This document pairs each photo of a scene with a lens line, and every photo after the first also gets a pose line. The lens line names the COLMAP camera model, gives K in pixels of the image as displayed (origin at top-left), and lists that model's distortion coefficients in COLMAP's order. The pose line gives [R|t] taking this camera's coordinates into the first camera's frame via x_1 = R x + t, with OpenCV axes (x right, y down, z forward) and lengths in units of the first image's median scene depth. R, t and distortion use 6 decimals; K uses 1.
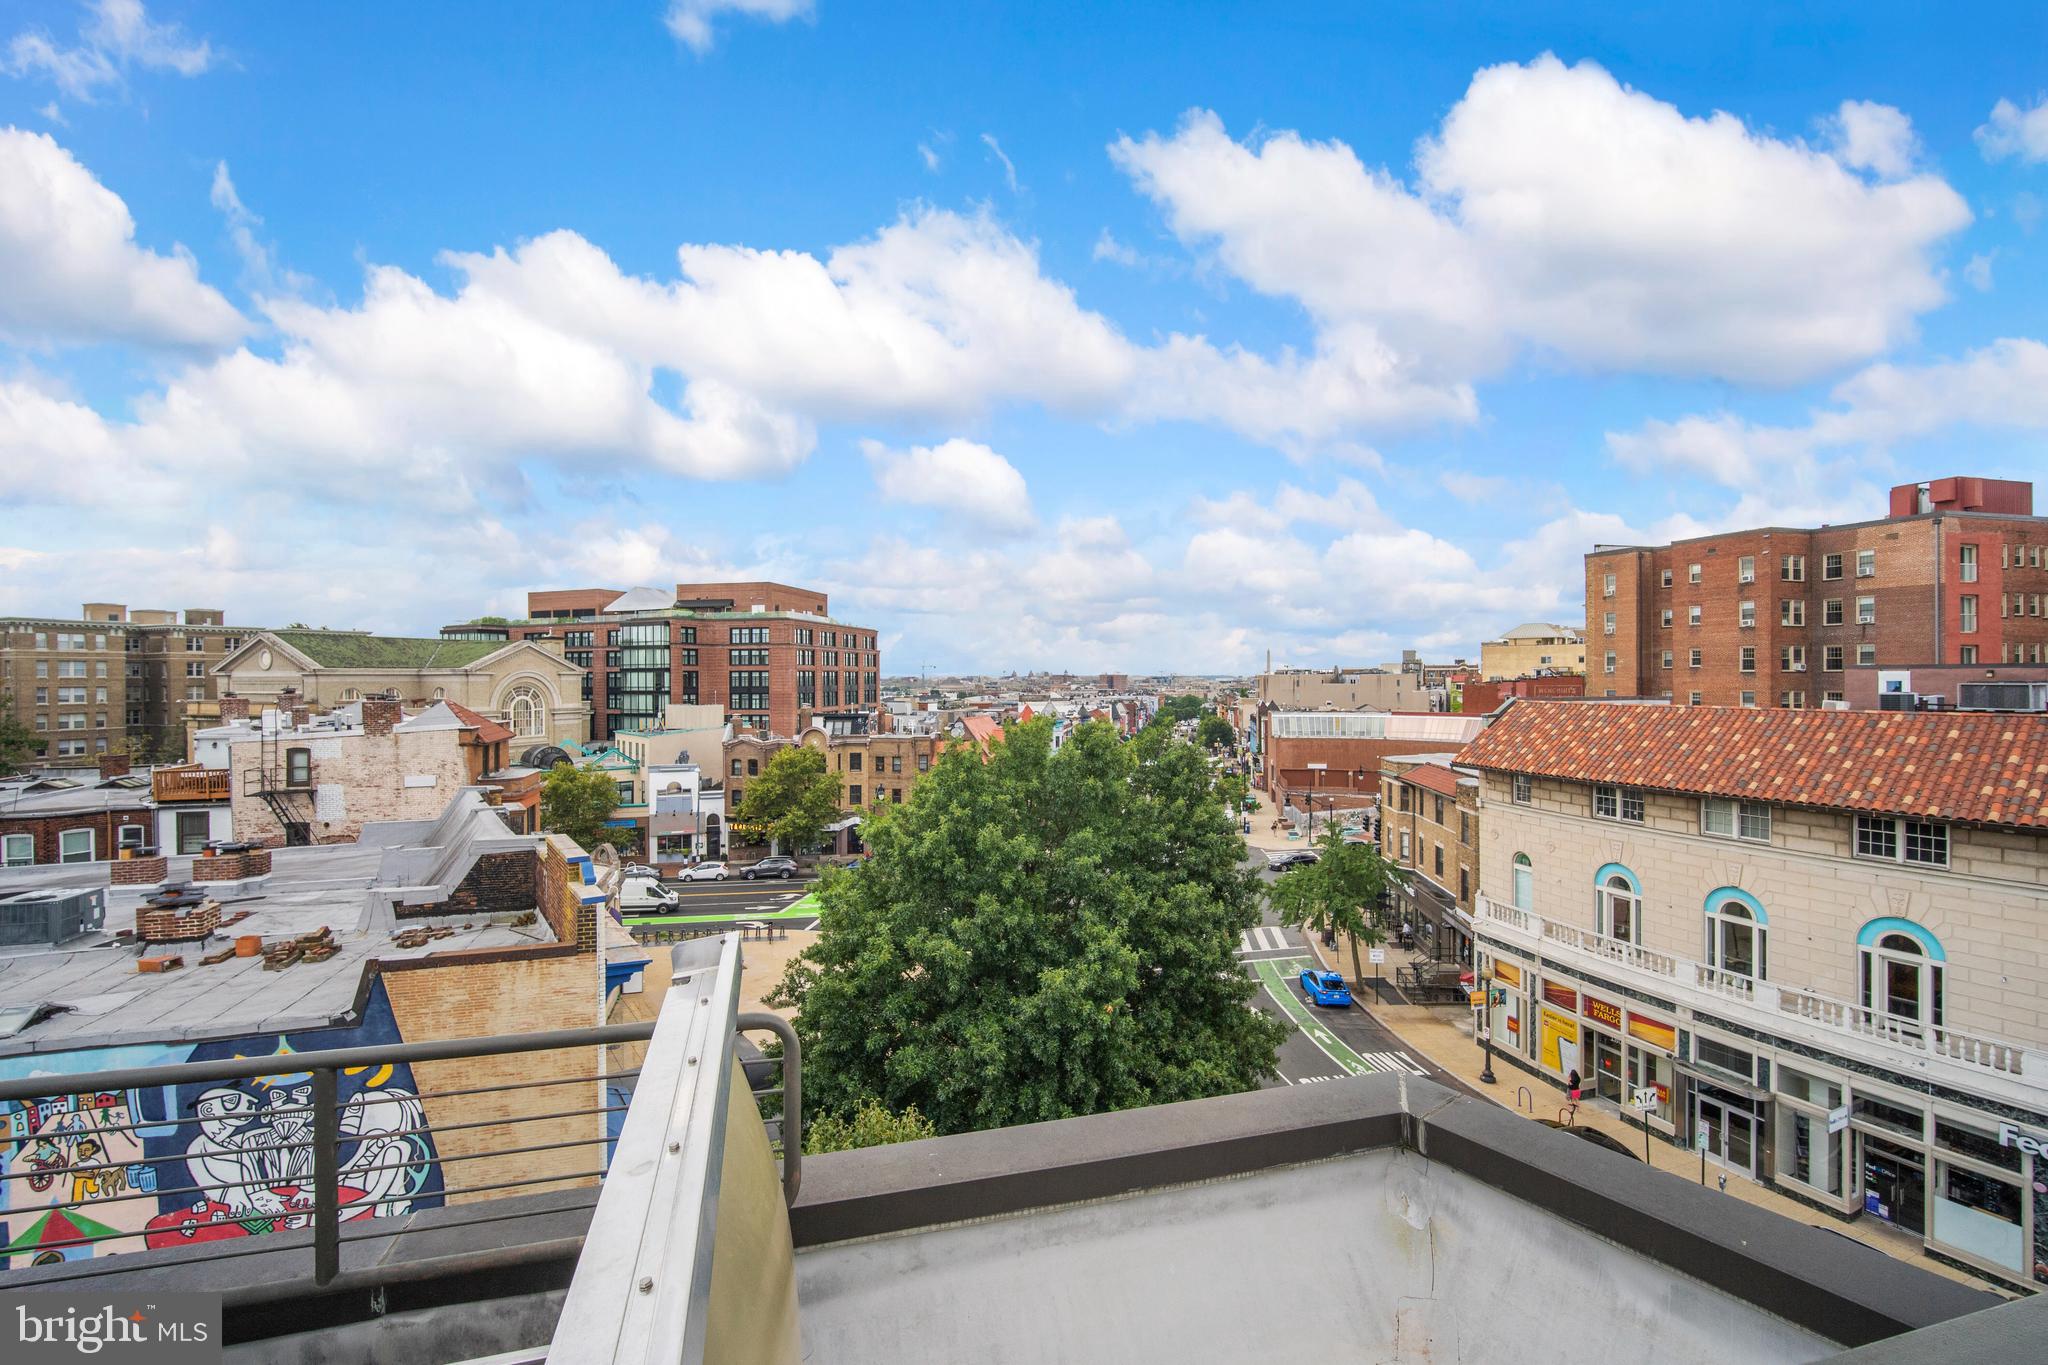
lens RADIAL K [[908.9, 0, 1020.1], [0, 908.9, 688.4], [0, 0, 1]] dist [-0.000145, -0.000035]
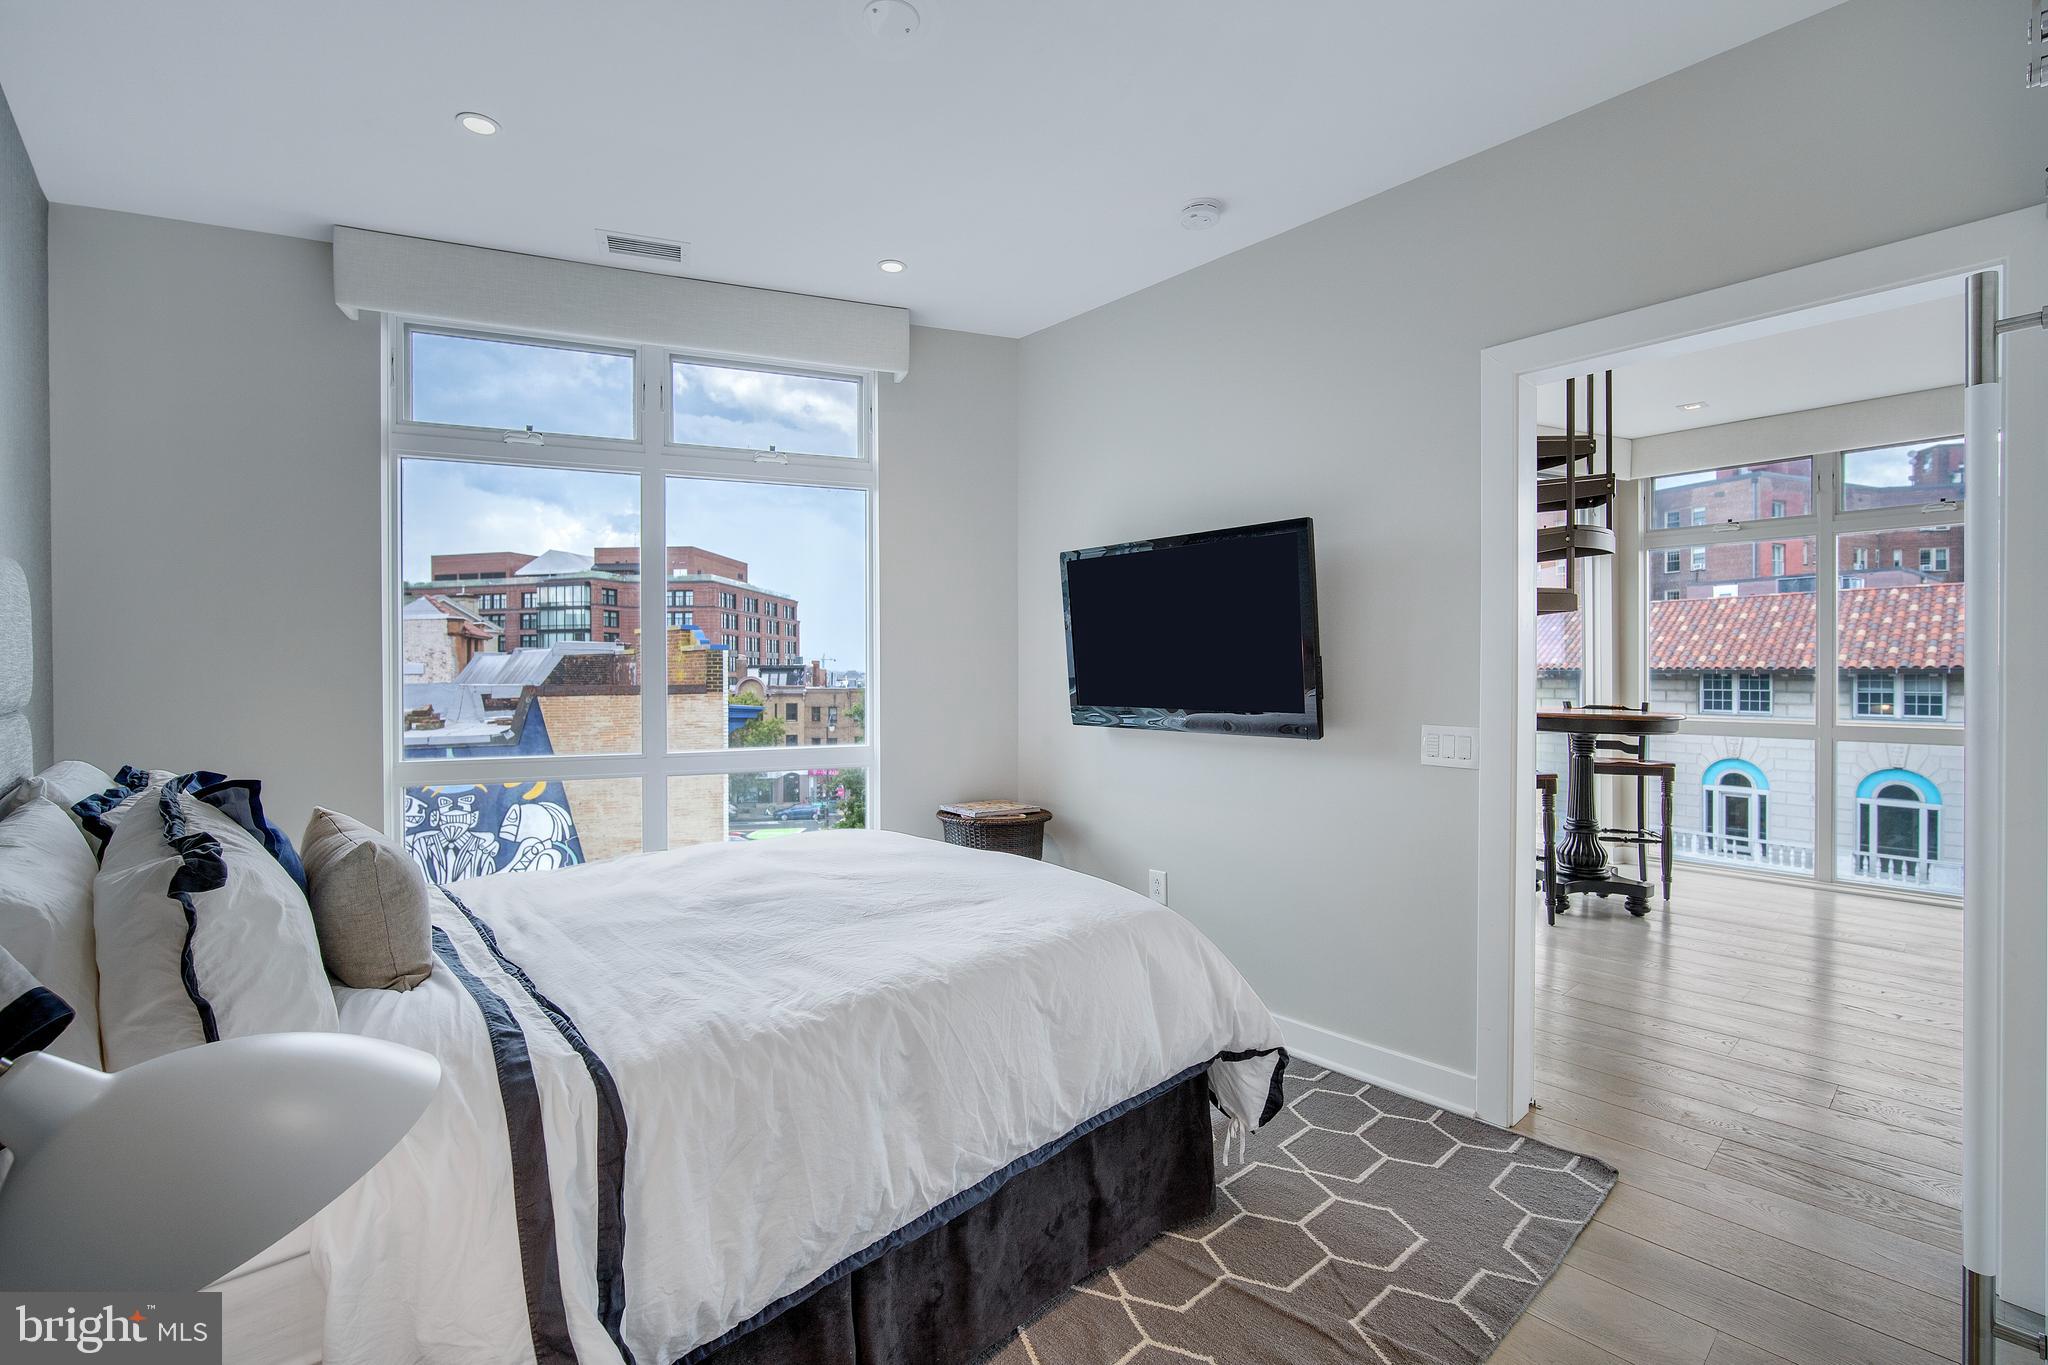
lens RADIAL K [[896.9, 0, 1017.6], [0, 896.9, 684.6], [0, 0, 1]] dist [-0.001045, 0.000338]
pose [[0.993971, 0.004745, 0.109538, -0.115958], [-0.004590, 0.999988, -0.001664, 0.148080], [-0.109545, 0.001151, 0.993981, -0.087732]]
